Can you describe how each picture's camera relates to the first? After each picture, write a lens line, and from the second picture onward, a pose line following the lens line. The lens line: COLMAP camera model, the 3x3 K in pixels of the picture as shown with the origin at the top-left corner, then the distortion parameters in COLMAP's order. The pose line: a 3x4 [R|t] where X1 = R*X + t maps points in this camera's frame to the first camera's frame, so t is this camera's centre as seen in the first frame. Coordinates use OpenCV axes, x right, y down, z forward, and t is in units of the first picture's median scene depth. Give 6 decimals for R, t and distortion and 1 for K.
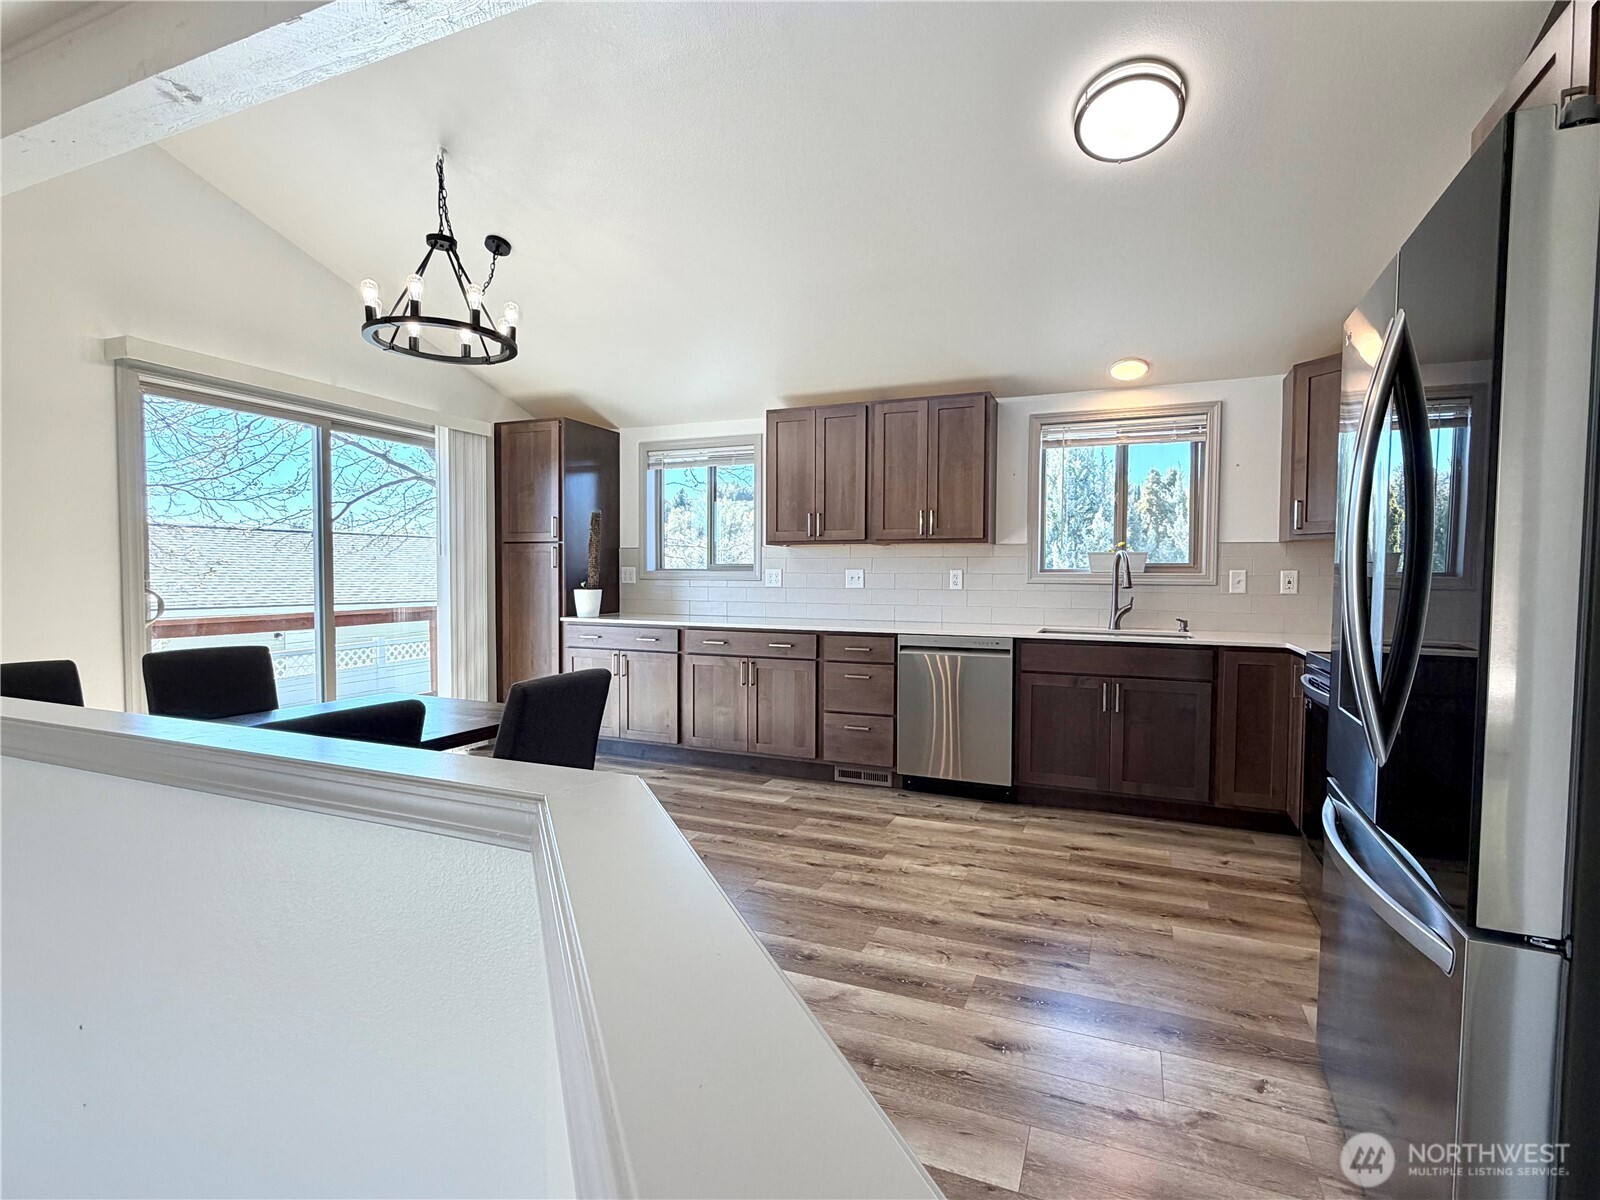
lens RADIAL K [[764.3, 0, 800.0], [0, 764.3, 602.7], [0, 0, 1]] dist [0.000869, 0.000264]
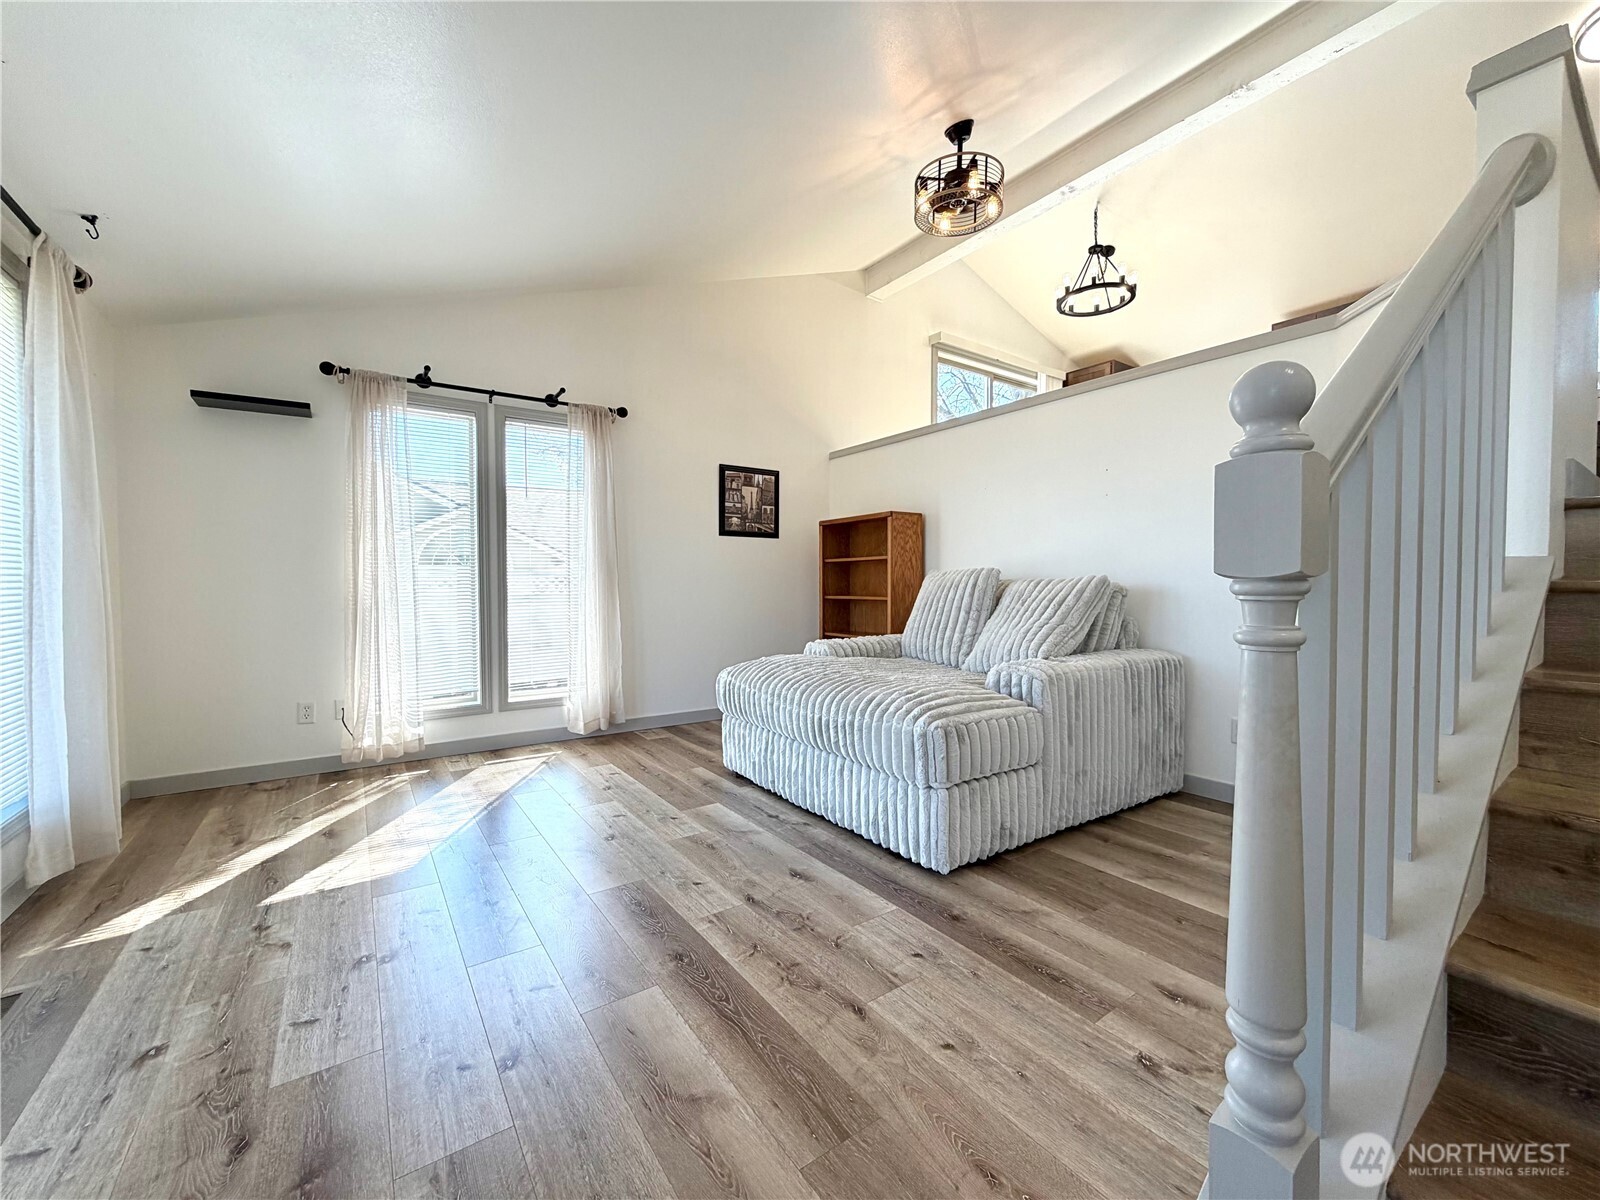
lens RADIAL K [[638.6, 0, 797.5], [0, 638.6, 602.4], [0, 0, 1]] dist [0.000428, 0.000030]
pose [[0.848769, 0.006570, -0.528722, -0.186252], [-0.013797, 0.999858, -0.009724, 0.354153], [0.528583, 0.015548, 0.848739, -0.603151]]
